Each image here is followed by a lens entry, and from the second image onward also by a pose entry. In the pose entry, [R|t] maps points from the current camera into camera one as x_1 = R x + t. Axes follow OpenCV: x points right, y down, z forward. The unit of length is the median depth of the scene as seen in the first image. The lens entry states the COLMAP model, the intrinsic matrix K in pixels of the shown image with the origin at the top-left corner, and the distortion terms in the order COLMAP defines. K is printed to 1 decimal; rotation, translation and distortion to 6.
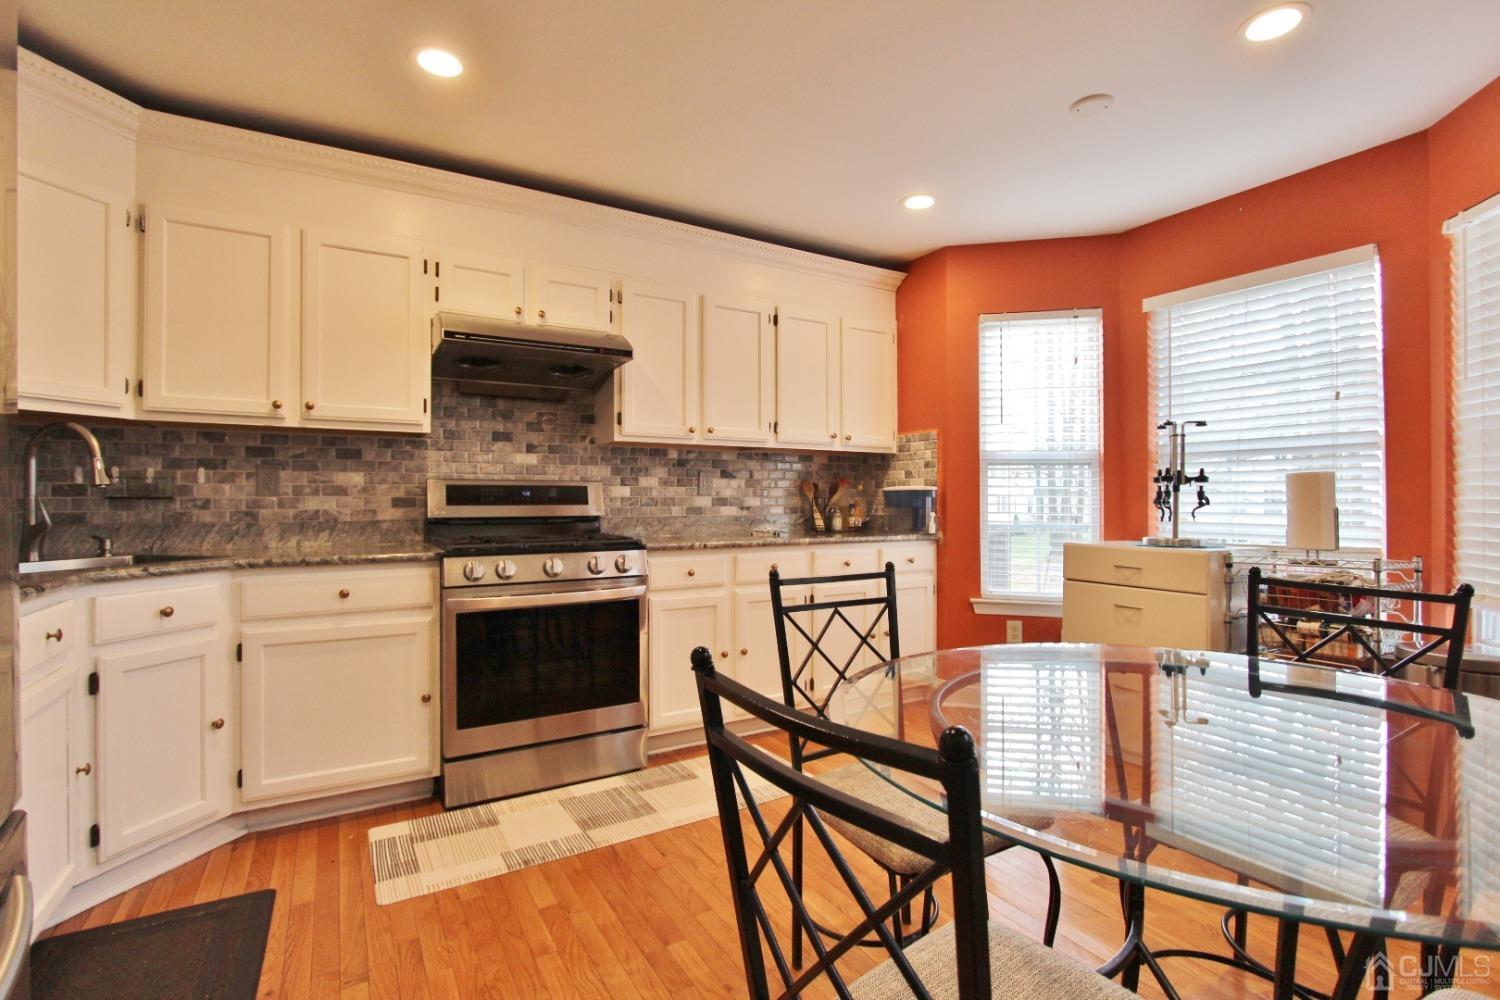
lens RADIAL K [[692.7, 0, 744.5], [0, 692.7, 497.4], [0, 0, 1]] dist [-0.017017, 0.000974]
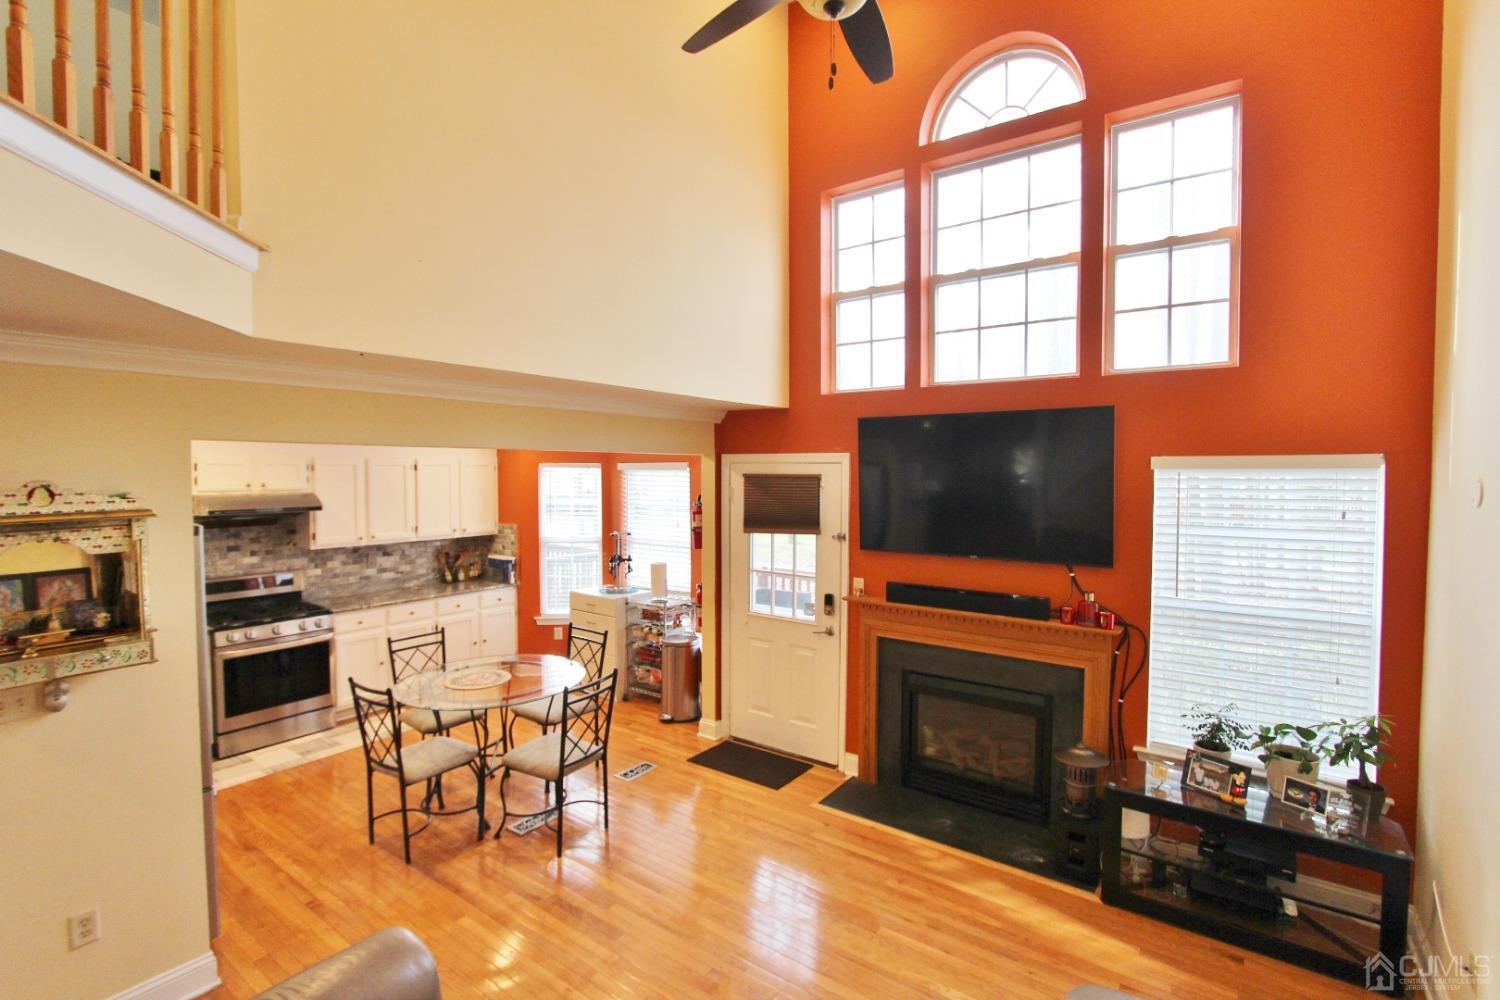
lens RADIAL K [[692.3, 0, 752.4], [0, 692.3, 497.4], [0, 0, 1]] dist [-0.016250, 0.000849]
pose [[0.916547, -0.011997, 0.399747, 0.147177], [-0.006398, 0.998982, 0.044650, -0.304966], [-0.399876, -0.043481, 0.915537, -1.068802]]
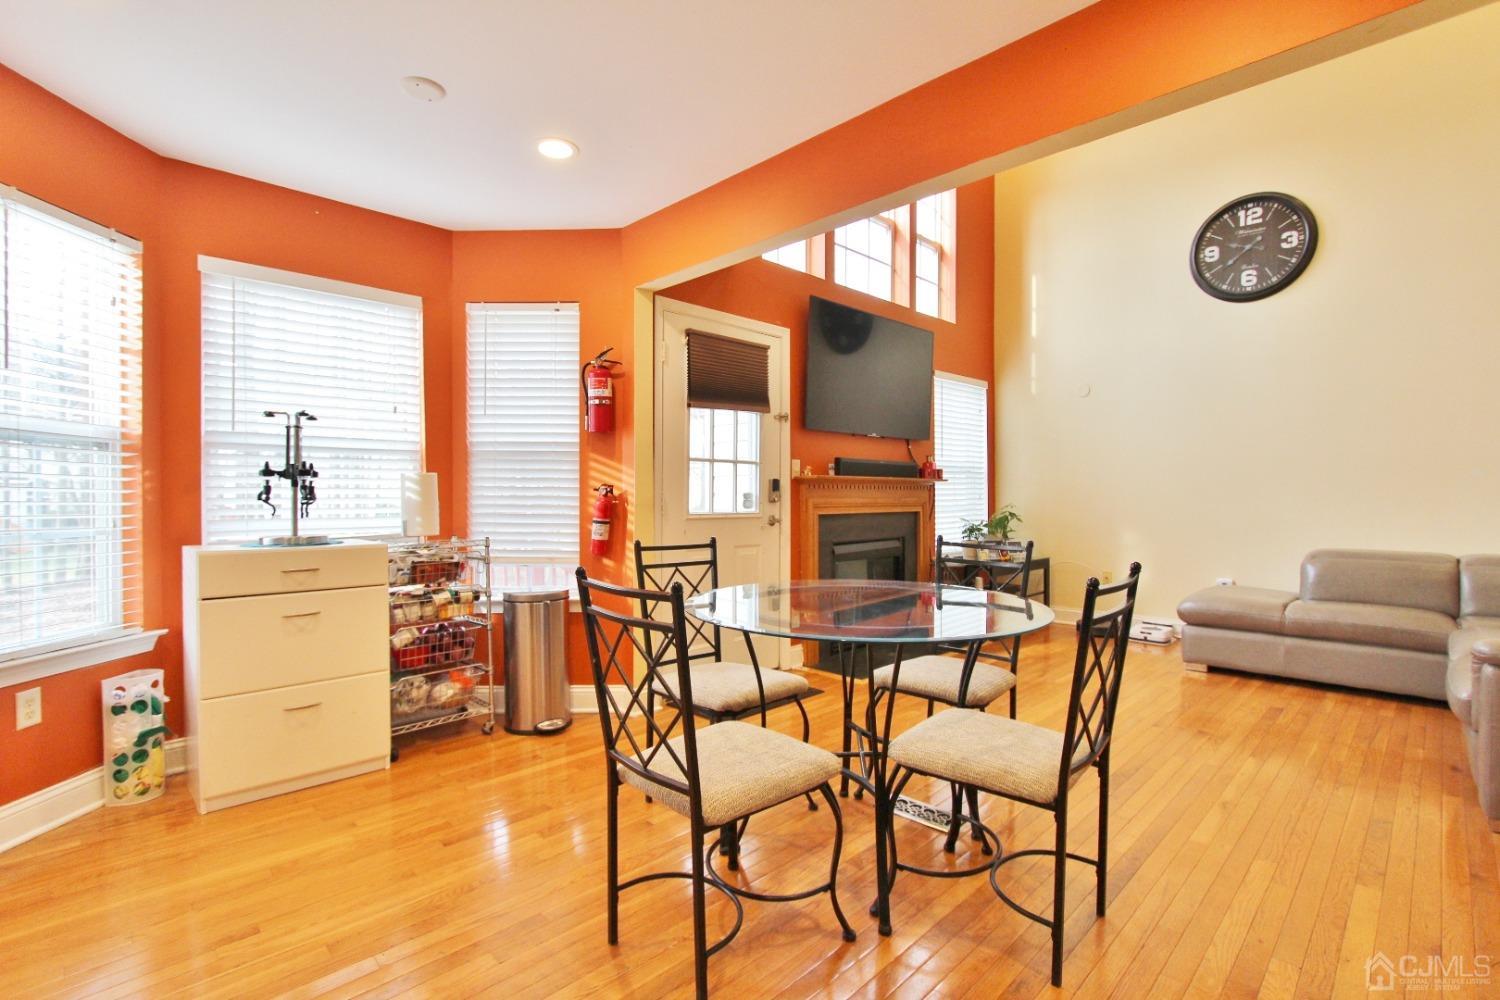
lens RADIAL K [[692.7, 0, 744.5], [0, 692.7, 497.4], [0, 0, 1]] dist [-0.017017, 0.000974]
pose [[-0.238858, -0.003035, 0.971050, -0.416058], [-0.004196, 0.999989, 0.002093, 0.002108], [-0.971046, -0.003575, -0.238868, 0.601975]]
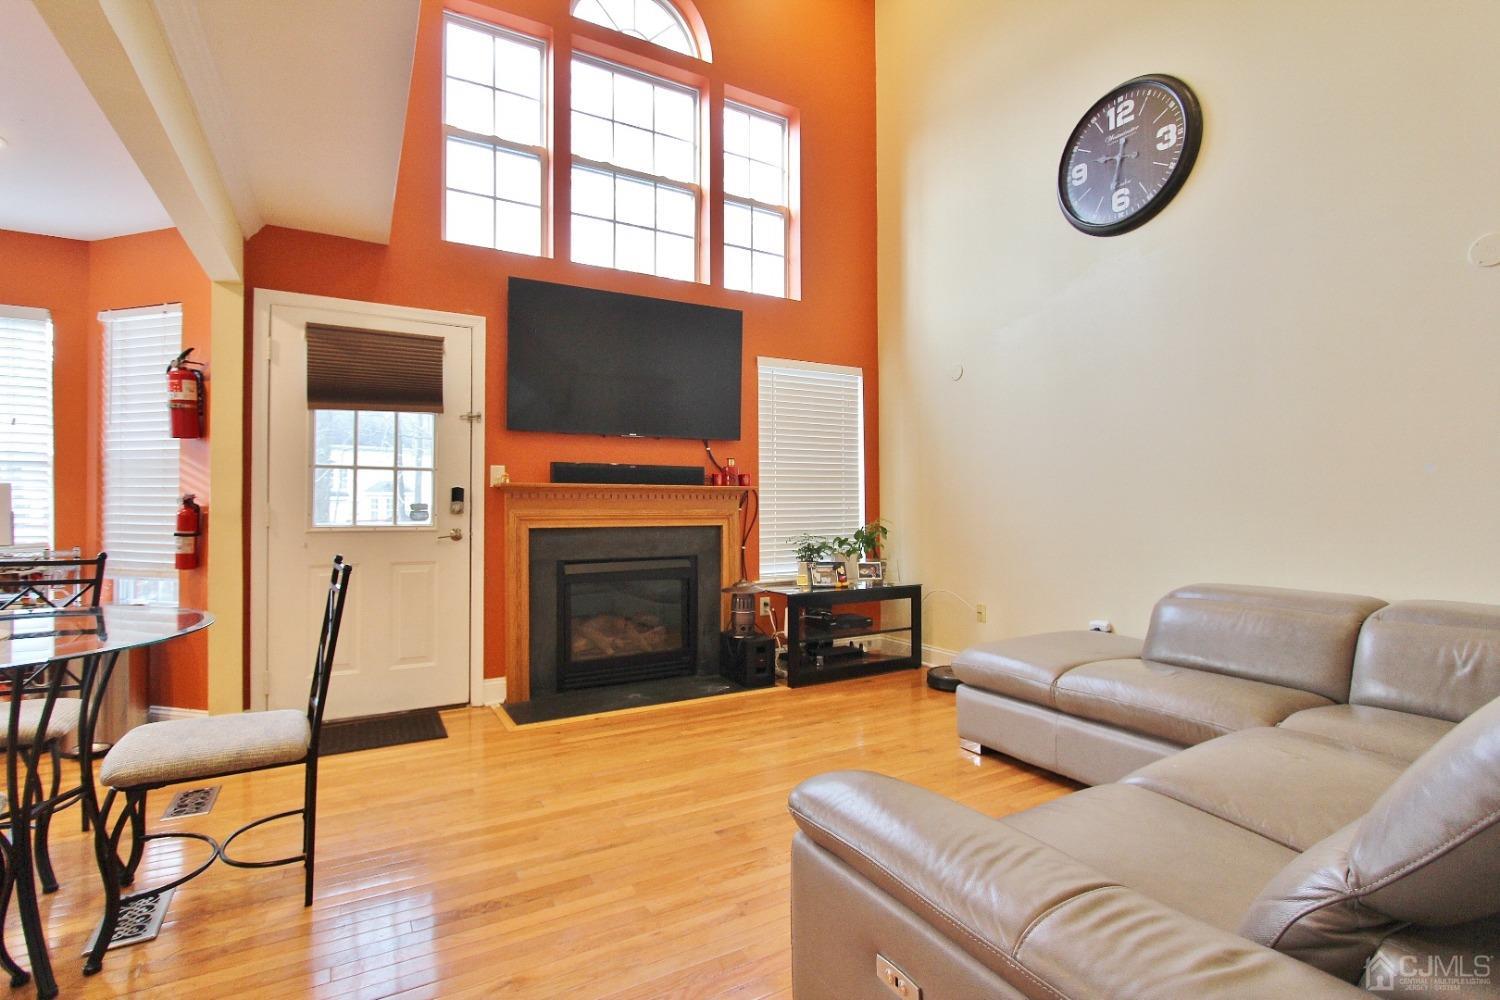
lens RADIAL K [[692.7, 0, 744.5], [0, 692.7, 497.4], [0, 0, 1]] dist [-0.017017, 0.000974]
pose [[0.019545, 0.017252, 0.999660, -0.291467], [-0.002983, 0.999848, -0.017196, 0.004740], [-0.999805, -0.002646, 0.019593, -0.300172]]
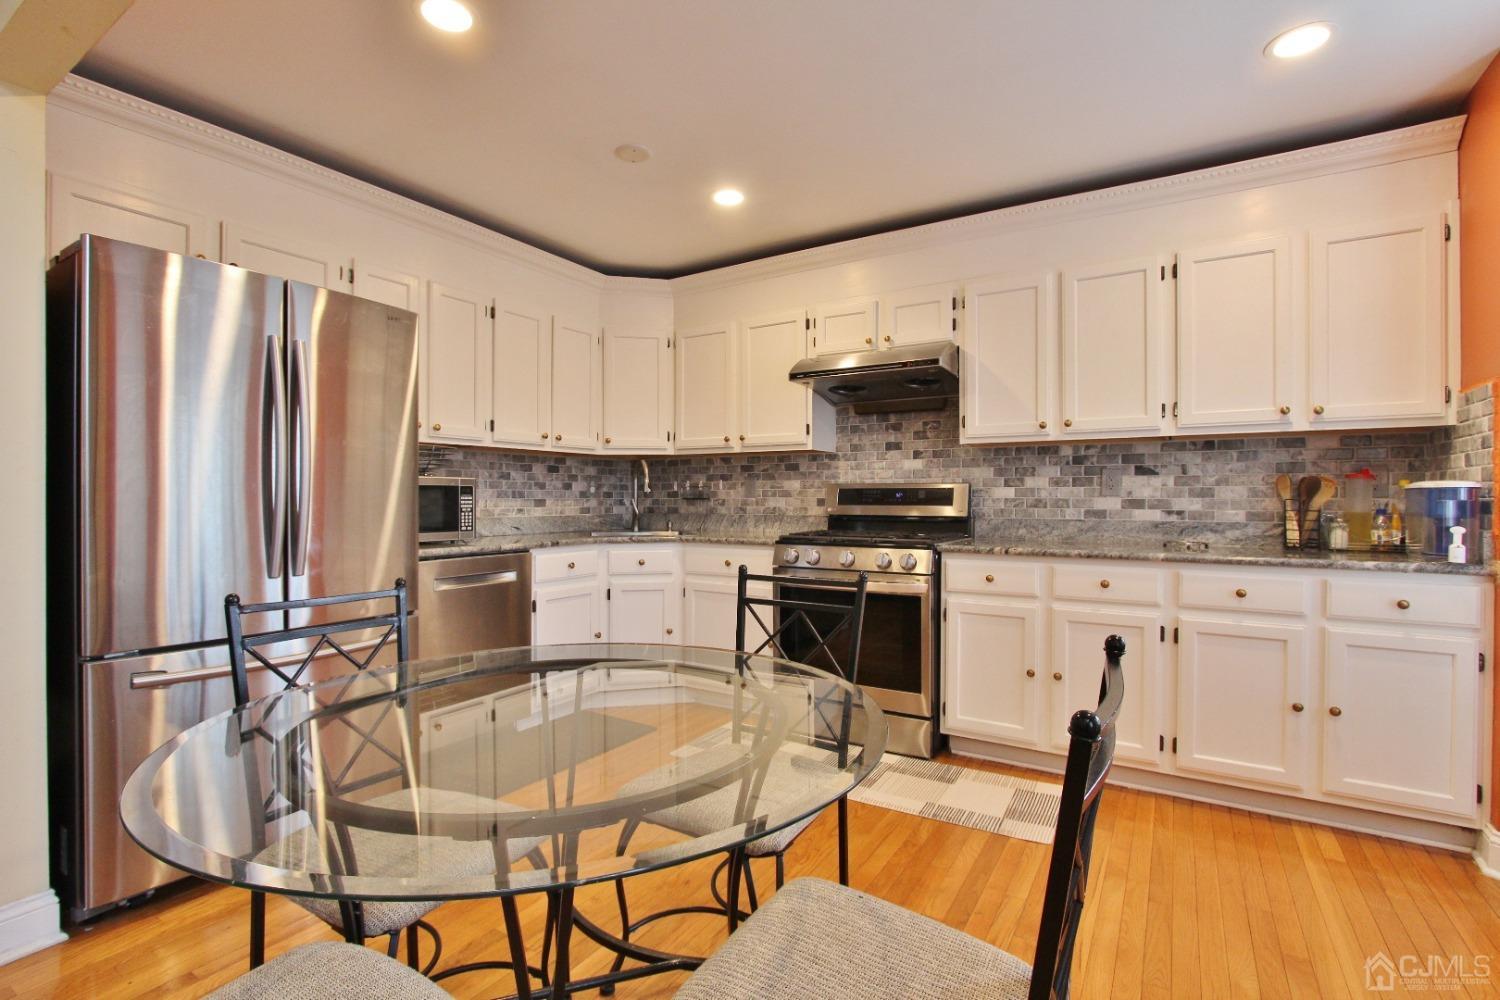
lens RADIAL K [[692.3, 0, 752.4], [0, 692.3, 497.4], [0, 0, 1]] dist [-0.016250, 0.000849]
pose [[0.467068, 0.002999, -0.884216, 0.585030], [0.002981, 0.999983, 0.004966, -0.008506], [0.884216, -0.004956, 0.467051, 0.253356]]
